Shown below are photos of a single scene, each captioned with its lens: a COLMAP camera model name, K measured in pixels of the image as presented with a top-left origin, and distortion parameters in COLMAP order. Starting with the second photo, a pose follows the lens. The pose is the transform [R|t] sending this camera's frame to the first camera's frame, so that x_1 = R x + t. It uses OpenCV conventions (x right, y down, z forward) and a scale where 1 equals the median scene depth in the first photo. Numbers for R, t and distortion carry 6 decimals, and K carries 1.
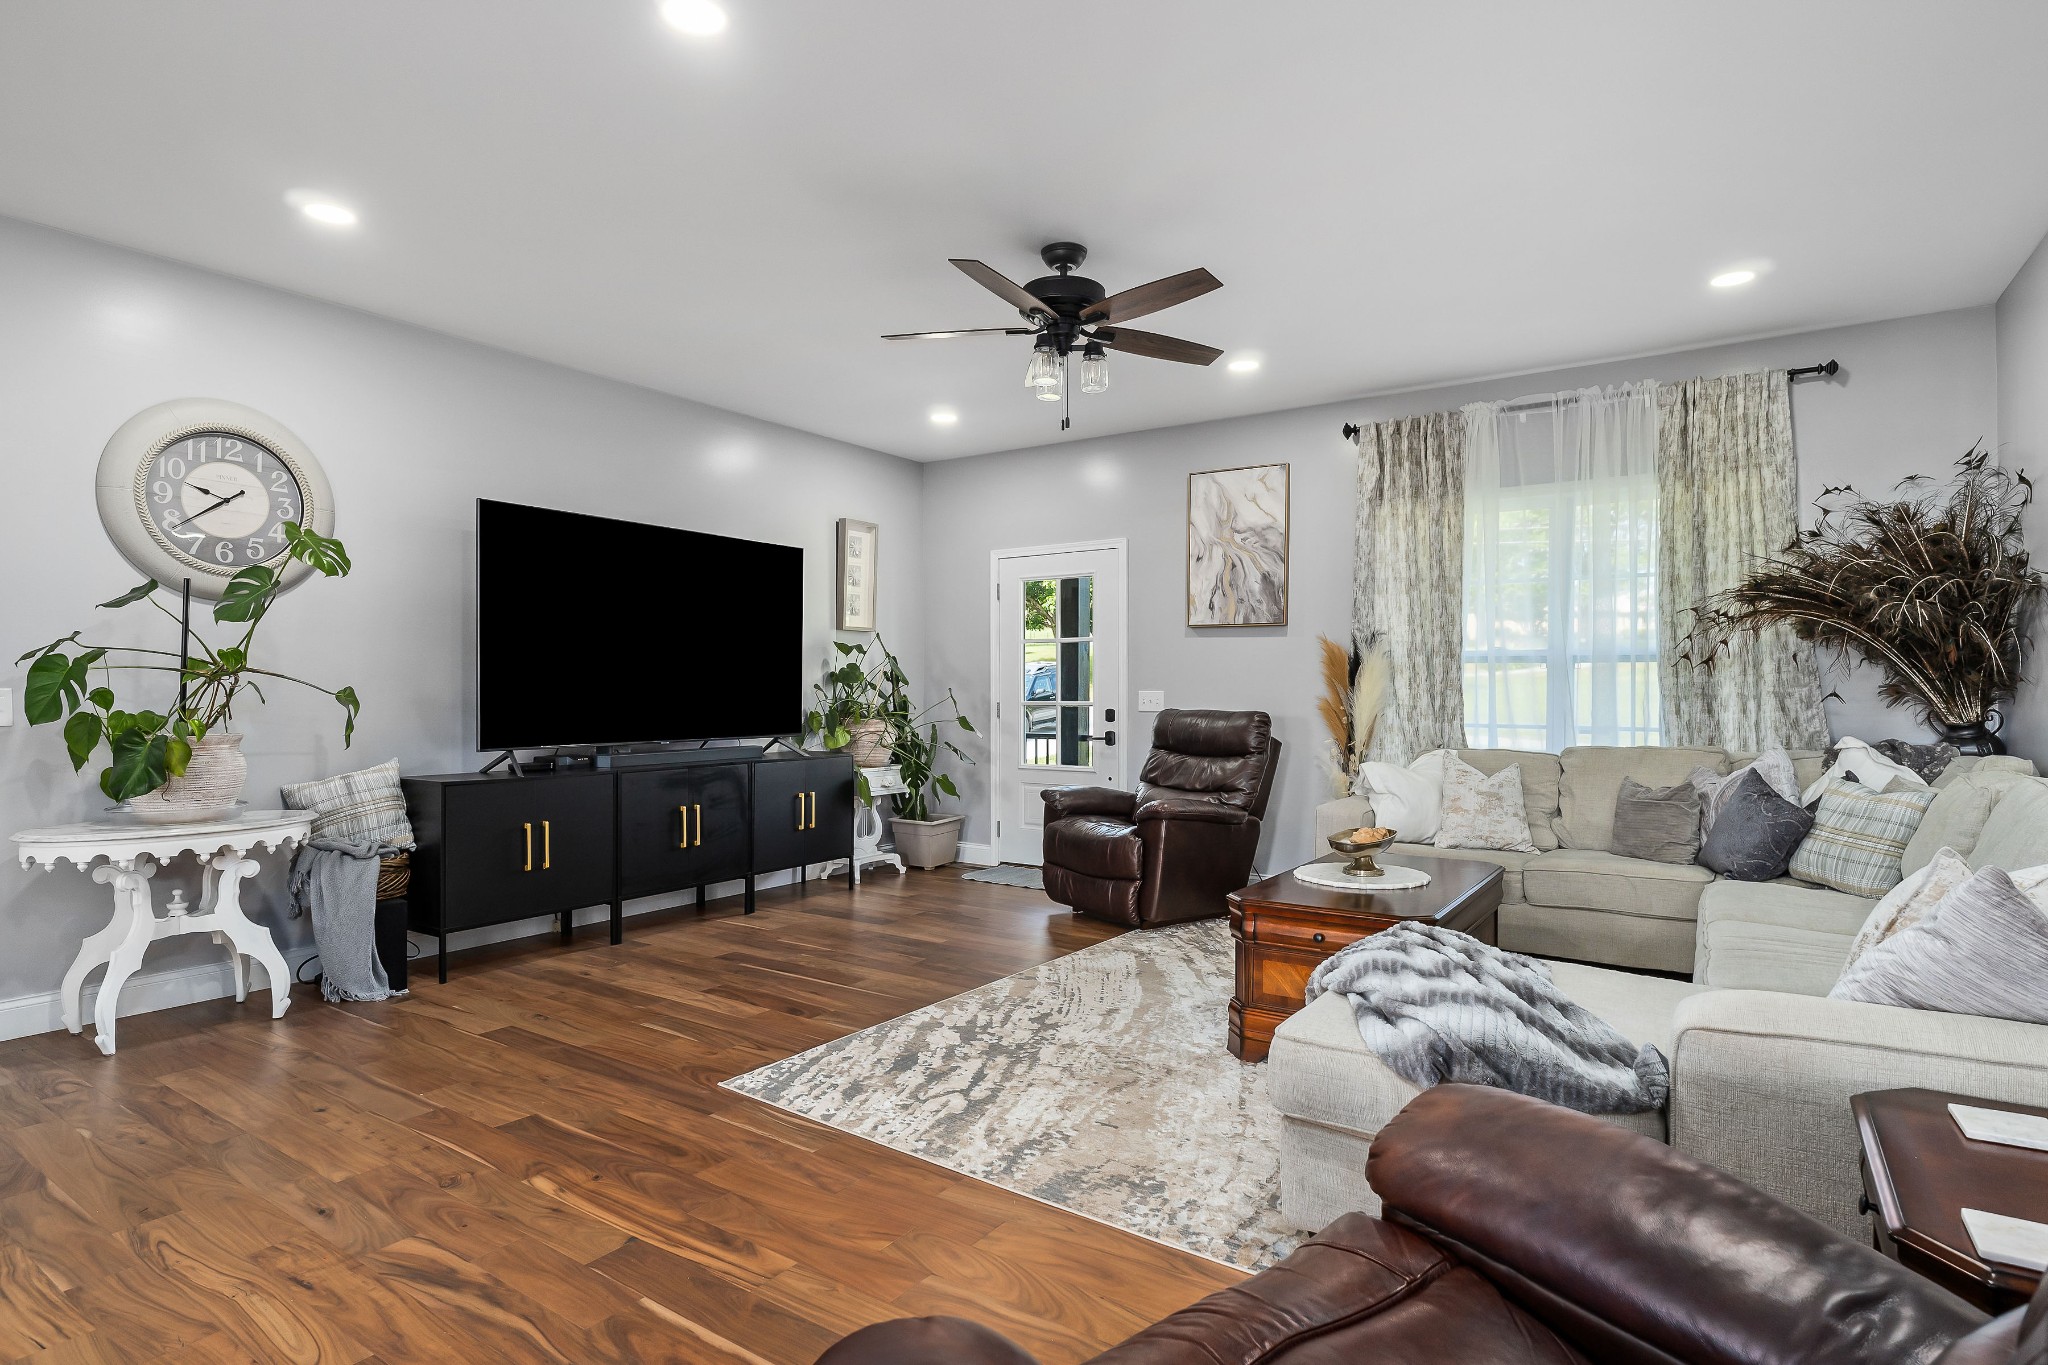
lens RADIAL K [[1072.4, 0, 1034.2], [0, 1072.4, 682.7], [0, 0, 1]] dist [-0.005799, 0.000050]
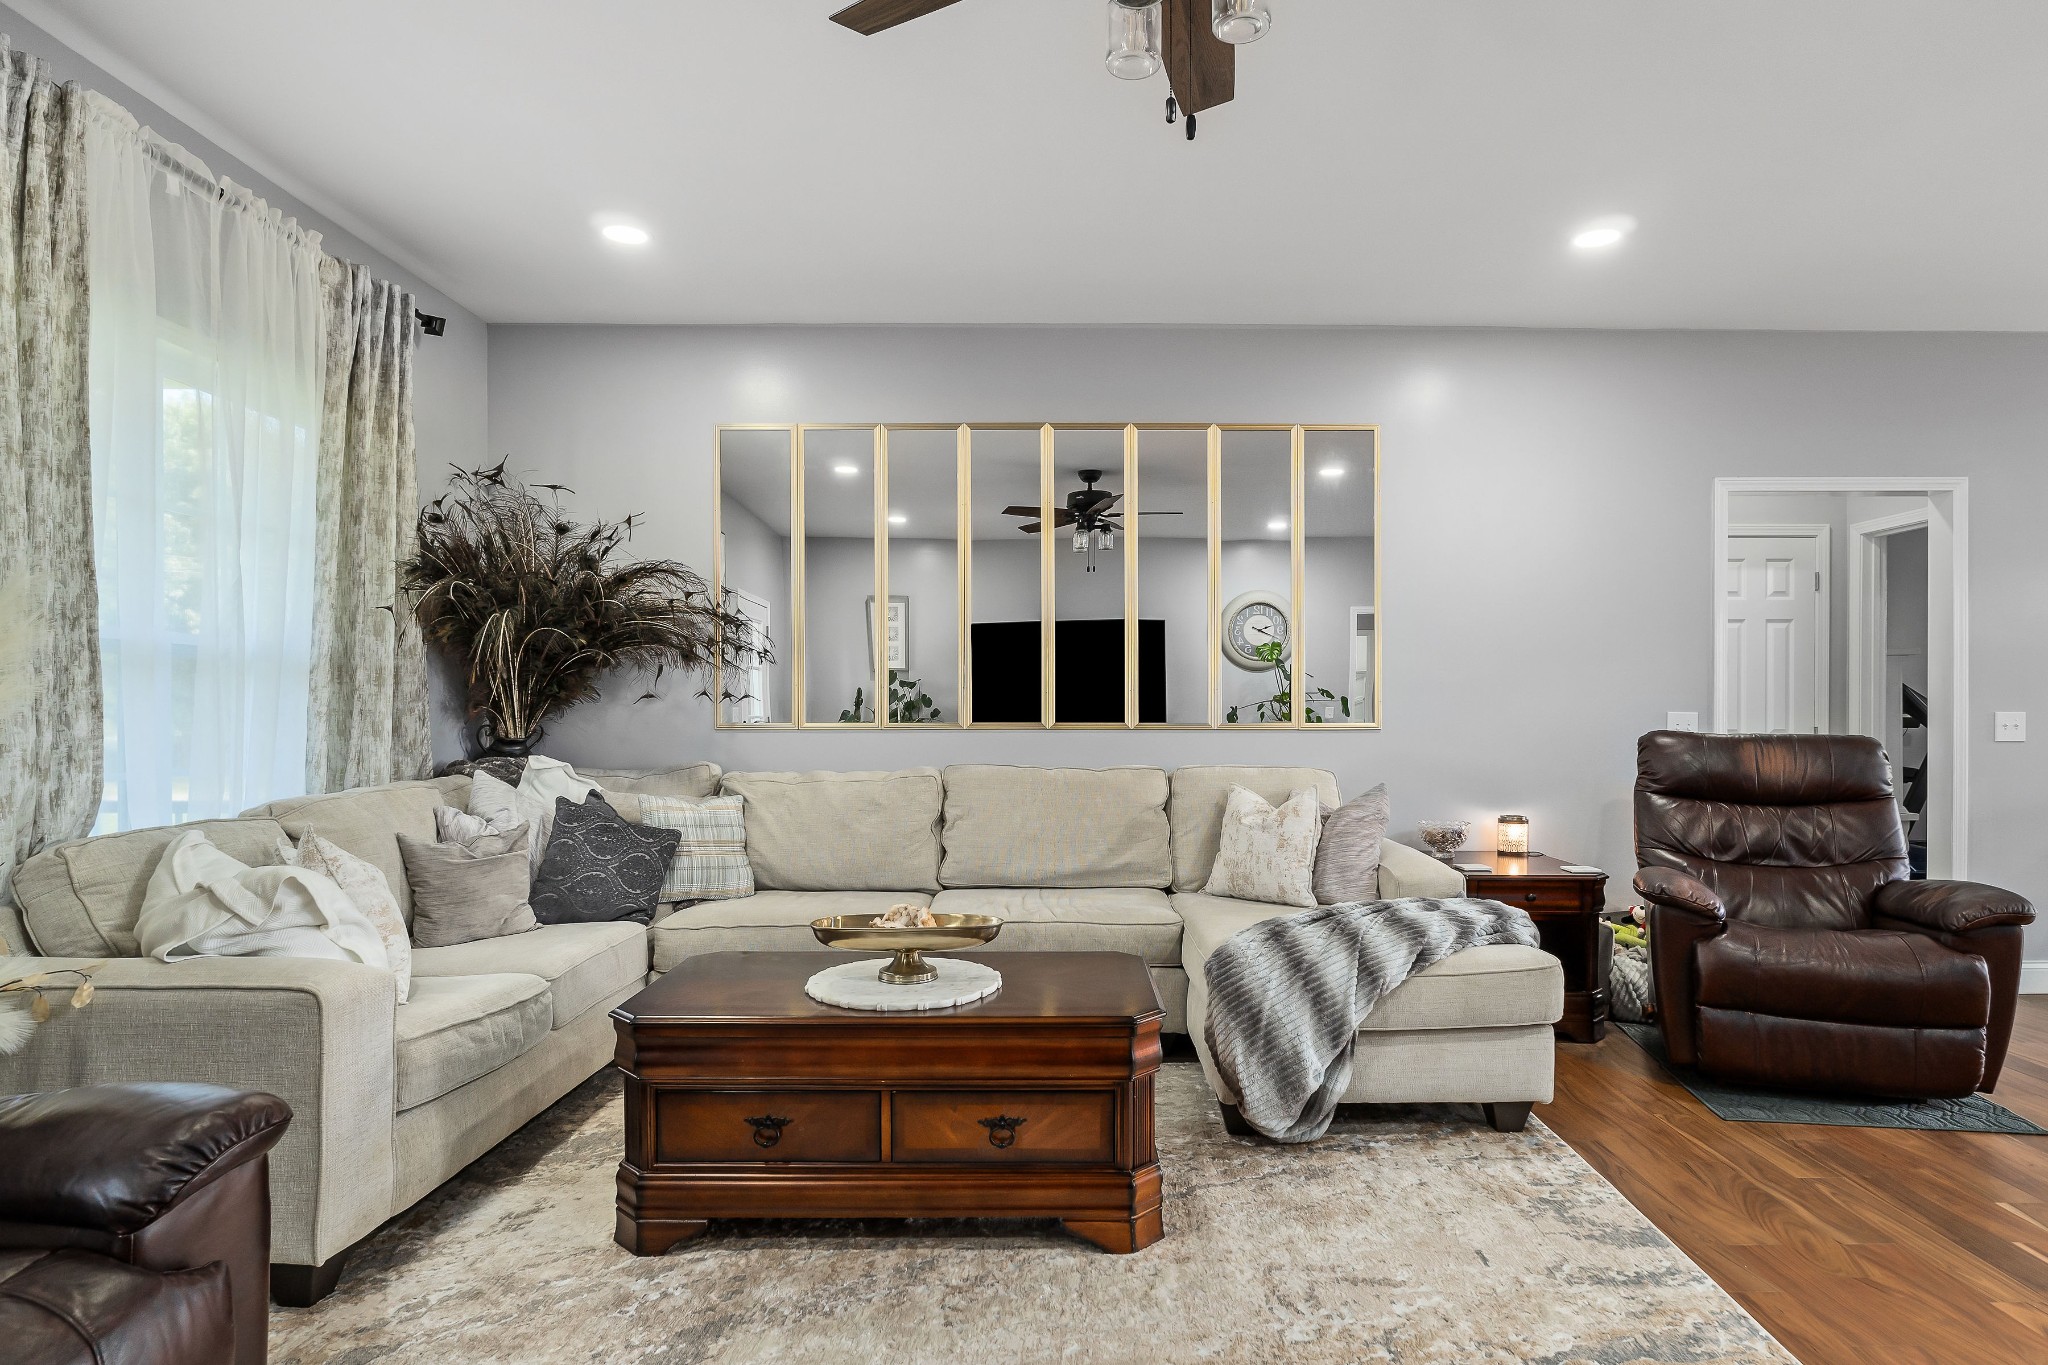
lens RADIAL K [[1128.4, 0, 1071.2], [0, 1128.4, 718.0], [0, 0, 1]] dist [-0.003077, -0.002590]
pose [[-0.561570, -0.013753, 0.827315, -0.318229], [-0.008966, 0.999904, 0.010537, 0.003132], [-0.827380, -0.001500, -0.561640, 1.223646]]
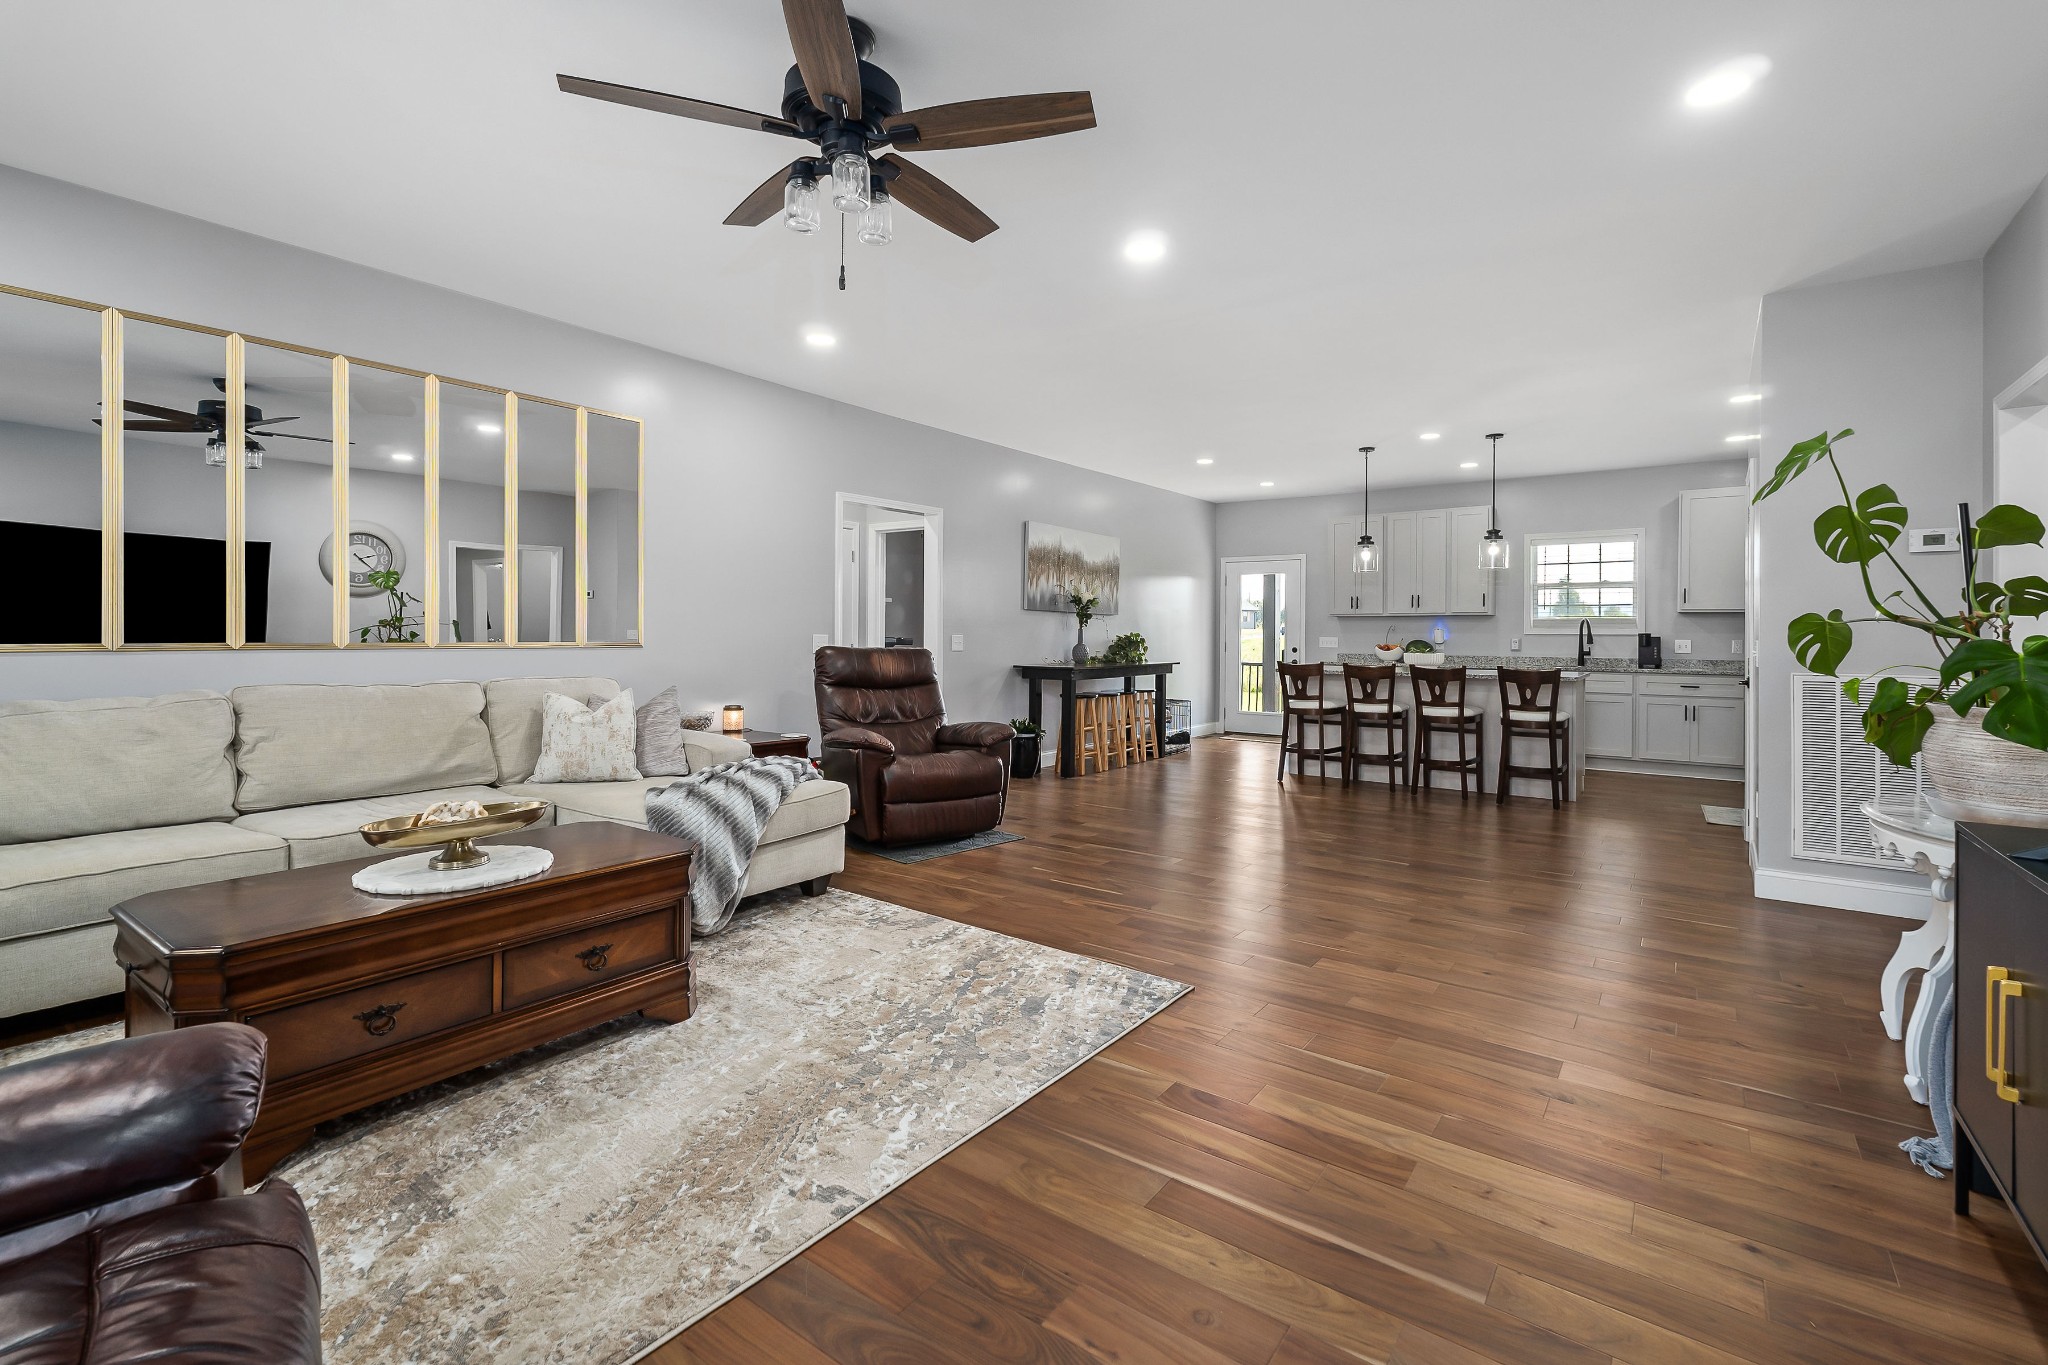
lens RADIAL K [[904.4, 0, 1033.9], [0, 904.4, 634.3], [0, 0, 1]] dist [-0.004789, 0.000129]
pose [[-0.999080, -0.012770, 0.040939, -0.125129], [-0.013051, 0.999893, -0.006618, 0.008299], [-0.040850, -0.007146, -0.999140, 1.524642]]
